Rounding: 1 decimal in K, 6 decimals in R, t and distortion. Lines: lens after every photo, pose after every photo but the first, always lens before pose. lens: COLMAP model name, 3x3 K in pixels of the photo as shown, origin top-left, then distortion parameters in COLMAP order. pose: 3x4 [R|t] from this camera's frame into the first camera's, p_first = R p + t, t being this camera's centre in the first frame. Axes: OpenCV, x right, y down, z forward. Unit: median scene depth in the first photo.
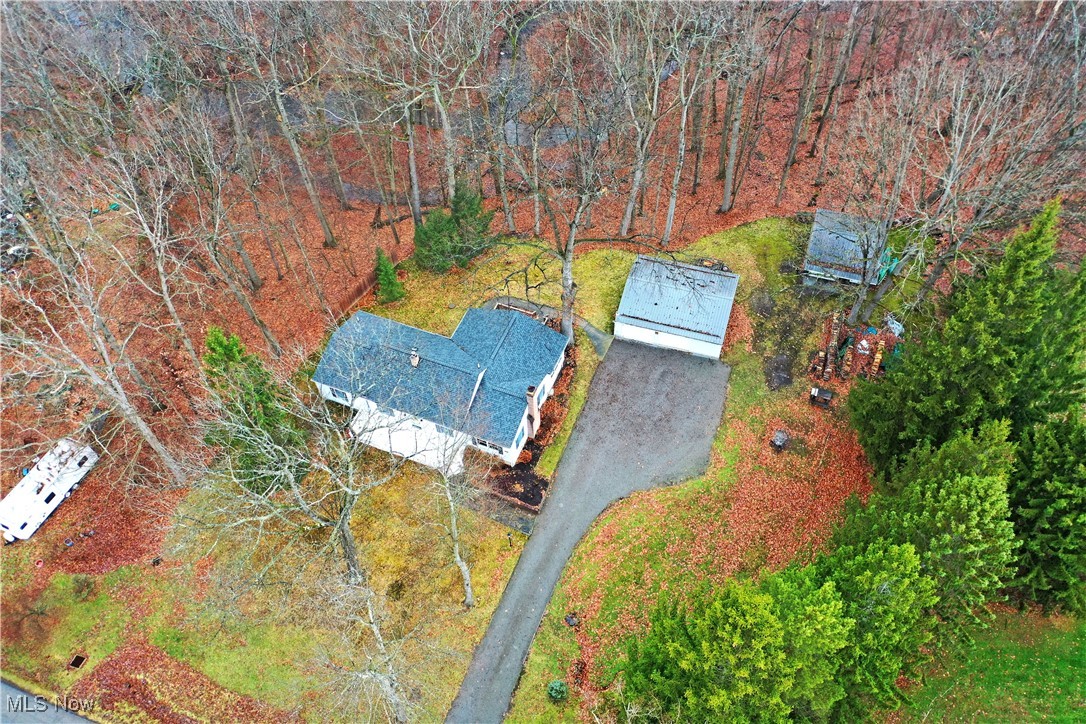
lens RADIAL K [[866.1, 0, 538.0], [0, 866.1, 362.3], [0, 0, 1]] dist [0.010579, 0.006157]
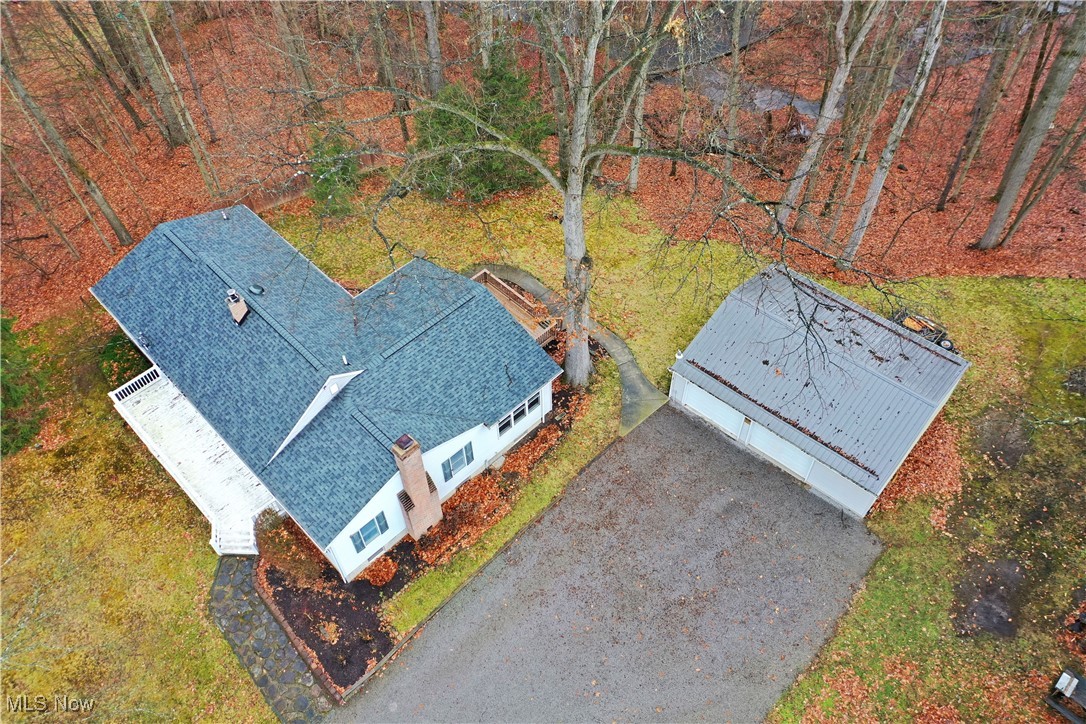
lens RADIAL K [[866.1, 0, 538.0], [0, 866.1, 362.3], [0, 0, 1]] dist [0.010579, 0.006157]
pose [[0.918710, 0.316358, -0.236408, 0.134671], [-0.322966, 0.946343, 0.011299, -0.032617], [0.227298, 0.065972, 0.971588, 0.516301]]
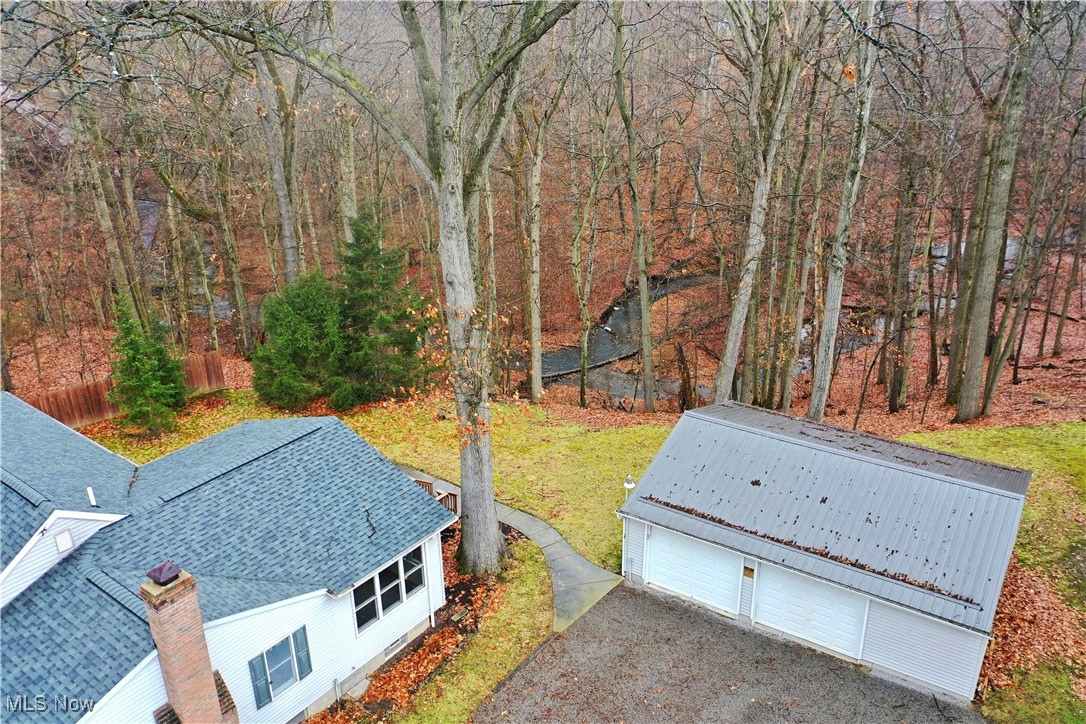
lens RADIAL K [[866.1, 0, 538.0], [0, 866.1, 362.3], [0, 0, 1]] dist [0.010579, 0.006157]
pose [[0.963045, 0.118524, -0.241859, 0.131662], [-0.223756, 0.851910, -0.473479, 0.065300], [0.149924, 0.510099, 0.846948, 0.698420]]
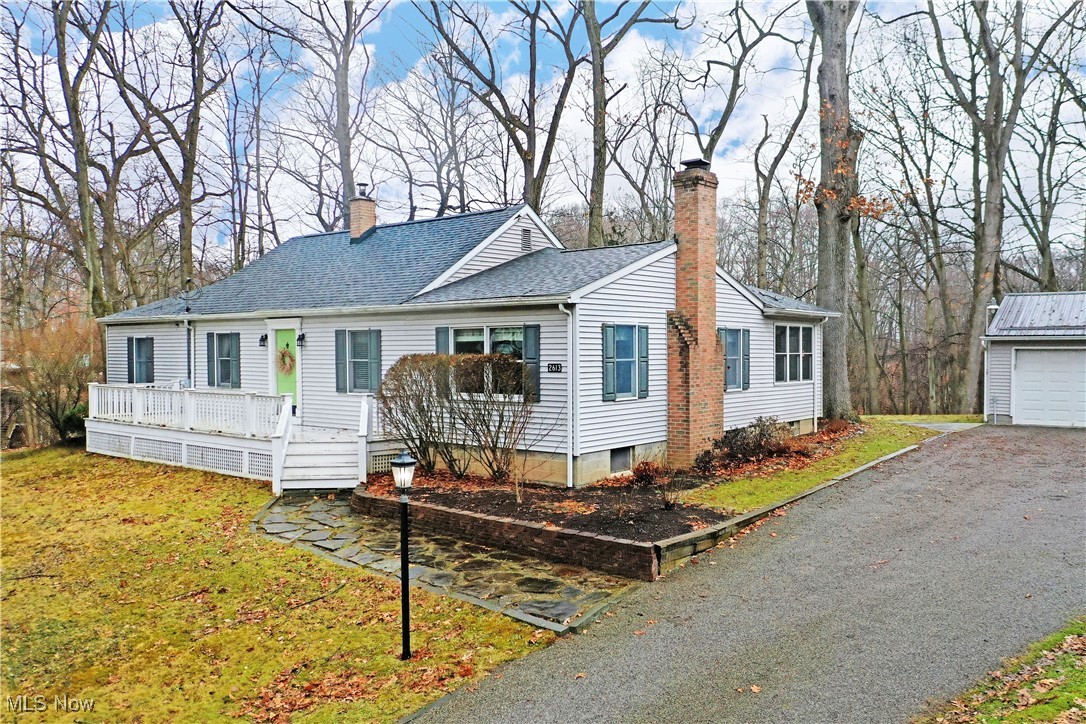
lens RADIAL K [[862.2, 0, 543.0], [0, 862.2, 362.0], [0, 0, 1]] dist [0.011557, 0.009641]
pose [[0.957519, 0.030766, -0.286725, 0.023036], [-0.247105, 0.600076, -0.760820, 0.251240], [0.148650, 0.799351, 0.582187, 0.797301]]
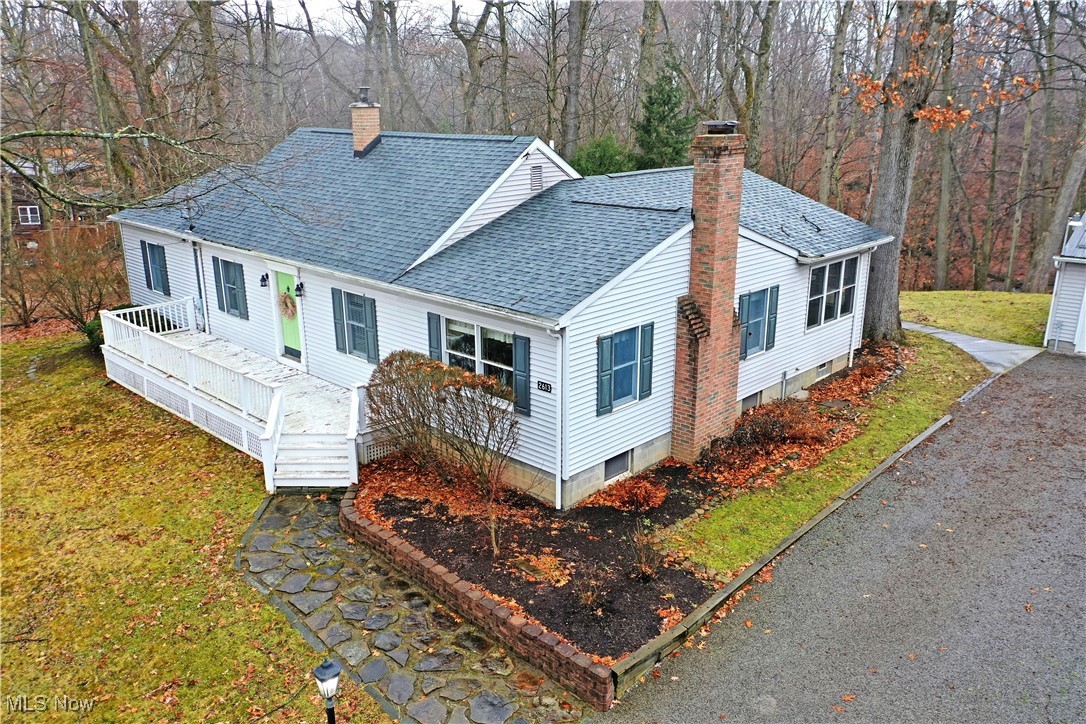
lens RADIAL K [[866.1, 0, 538.0], [0, 866.1, 362.3], [0, 0, 1]] dist [0.010579, 0.006157]
pose [[0.929281, 0.133288, -0.344487, 0.031416], [-0.312678, 0.780367, -0.541535, 0.196238], [0.196646, 0.610952, 0.766856, 0.766533]]
